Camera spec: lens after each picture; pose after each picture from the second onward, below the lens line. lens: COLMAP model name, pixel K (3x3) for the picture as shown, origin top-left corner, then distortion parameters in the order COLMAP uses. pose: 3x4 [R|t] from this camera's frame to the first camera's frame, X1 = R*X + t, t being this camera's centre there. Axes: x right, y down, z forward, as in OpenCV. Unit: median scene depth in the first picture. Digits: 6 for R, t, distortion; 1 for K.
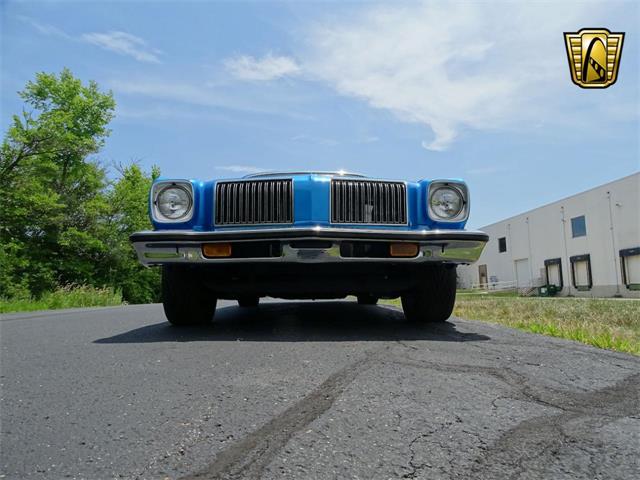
lens RADIAL K [[462.7, 0, 321.1], [0, 462.7, 235.6], [0, 0, 1]] dist [-0.001006, 0.000573]
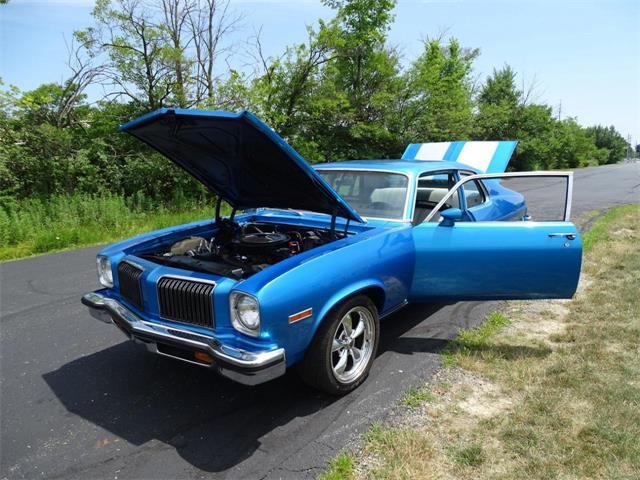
lens RADIAL K [[463.5, 0, 322.6], [0, 463.5, 239.3], [0, 0, 1]] dist [-0.003077, 0.007137]
pose [[0.761110, 0.119324, -0.637553, 0.115374], [0.083483, 0.956736, 0.278724, -0.055490], [0.643228, -0.265364, 0.718220, 0.055220]]
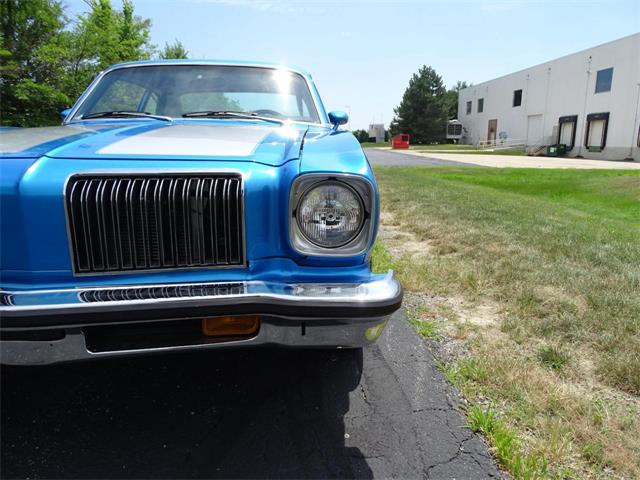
lens RADIAL K [[460.7, 0, 327.4], [0, 460.7, 238.0], [0, 0, 1]] dist [0.005991, 0.003772]
pose [[0.999830, 0.018437, 0.000162, 0.032038], [-0.017471, 0.944560, 0.327873, -0.025487], [0.005892, -0.327820, 0.944722, 0.062688]]
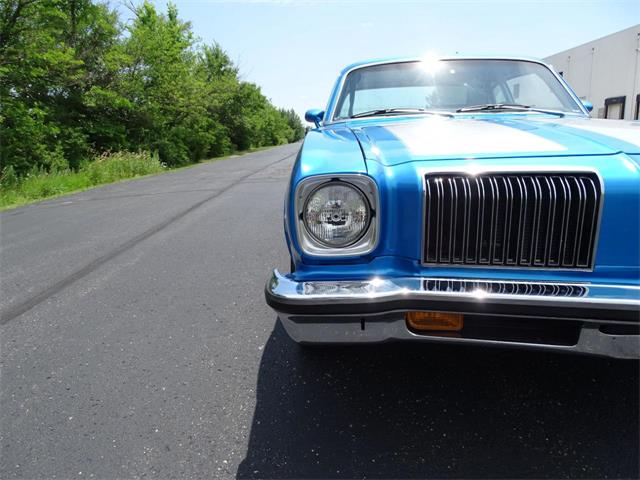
lens RADIAL K [[458.2, 0, 318.0], [0, 458.2, 242.3], [0, 0, 1]] dist [0.000550, 0.001564]
pose [[0.997814, -0.008836, -0.065485, -0.036184], [0.031196, 0.936617, 0.348964, -0.026159], [0.058251, -0.350244, 0.934845, 0.060824]]
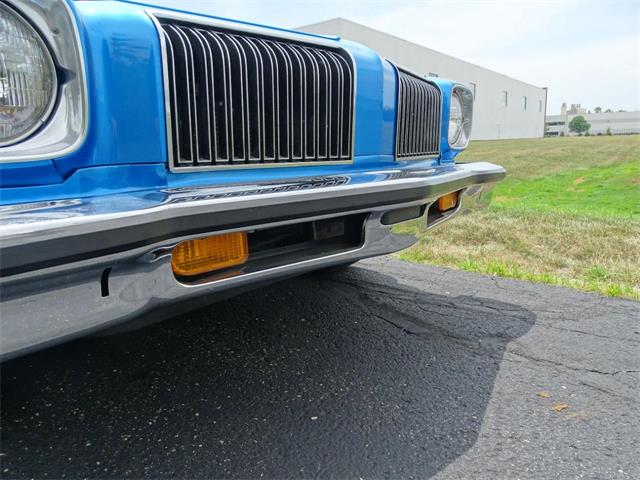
lens RADIAL K [[458.2, 0, 318.0], [0, 458.2, 242.3], [0, 0, 1]] dist [0.000550, 0.001564]
pose [[0.652685, -0.162914, 0.739907, -0.046475], [-0.079600, 0.956457, 0.280810, -0.008019], [-0.753436, -0.242177, 0.611297, 0.084081]]
